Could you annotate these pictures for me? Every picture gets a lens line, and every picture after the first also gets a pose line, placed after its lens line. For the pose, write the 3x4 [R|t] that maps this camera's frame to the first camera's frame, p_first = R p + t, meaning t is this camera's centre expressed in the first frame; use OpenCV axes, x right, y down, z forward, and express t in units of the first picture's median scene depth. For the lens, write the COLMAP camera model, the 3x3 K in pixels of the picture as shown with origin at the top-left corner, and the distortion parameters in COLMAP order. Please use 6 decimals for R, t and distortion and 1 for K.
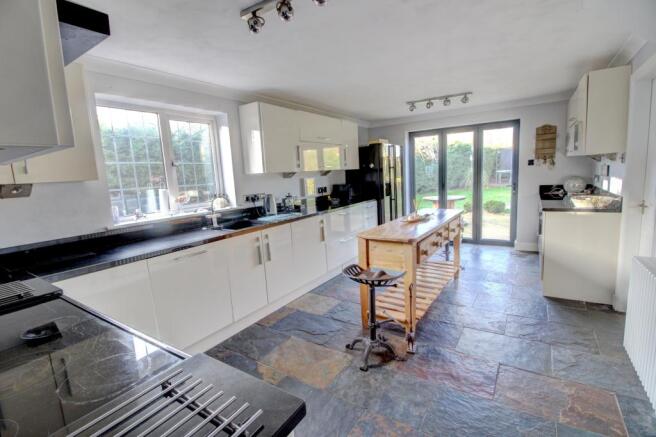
lens RADIAL K [[305.7, 0, 329.6], [0, 305.7, 215.4], [0, 0, 1]] dist [-0.001767, -0.000484]
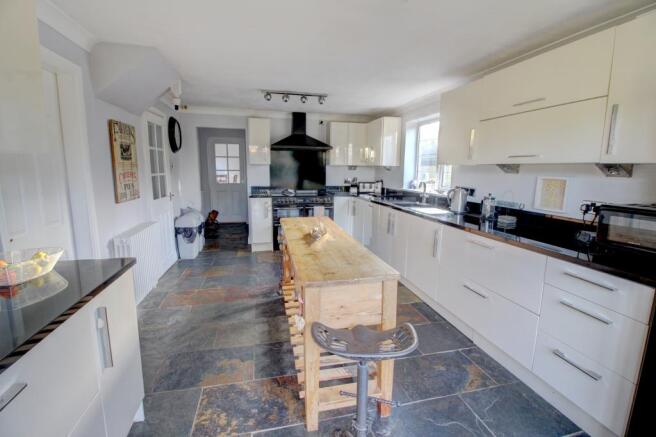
lens RADIAL K [[305.7, 0, 329.6], [0, 305.7, 215.4], [0, 0, 1]] dist [-0.001767, -0.000484]
pose [[-0.696984, 0.159114, -0.699211, 0.805671], [-0.069122, 0.955624, 0.286366, -0.253399], [0.713747, 0.247923, -0.655057, 1.507071]]
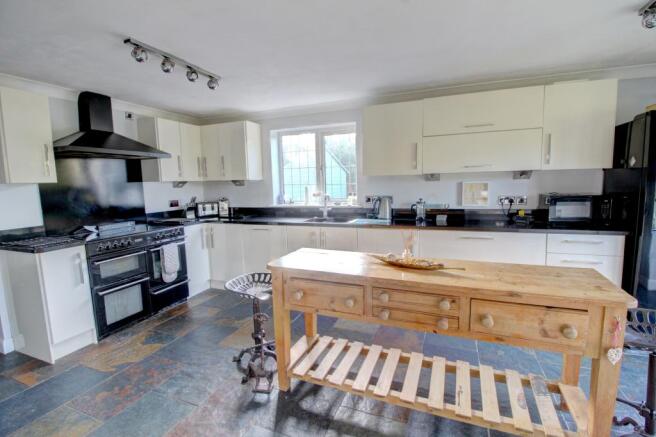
lens RADIAL K [[305.7, 0, 329.6], [0, 305.7, 215.4], [0, 0, 1]] dist [-0.001767, -0.000484]
pose [[0.186851, 0.159782, -0.969307, 0.813039], [-0.119169, 0.983084, 0.139081, -0.144892], [0.975134, 0.089524, 0.202731, 0.738670]]
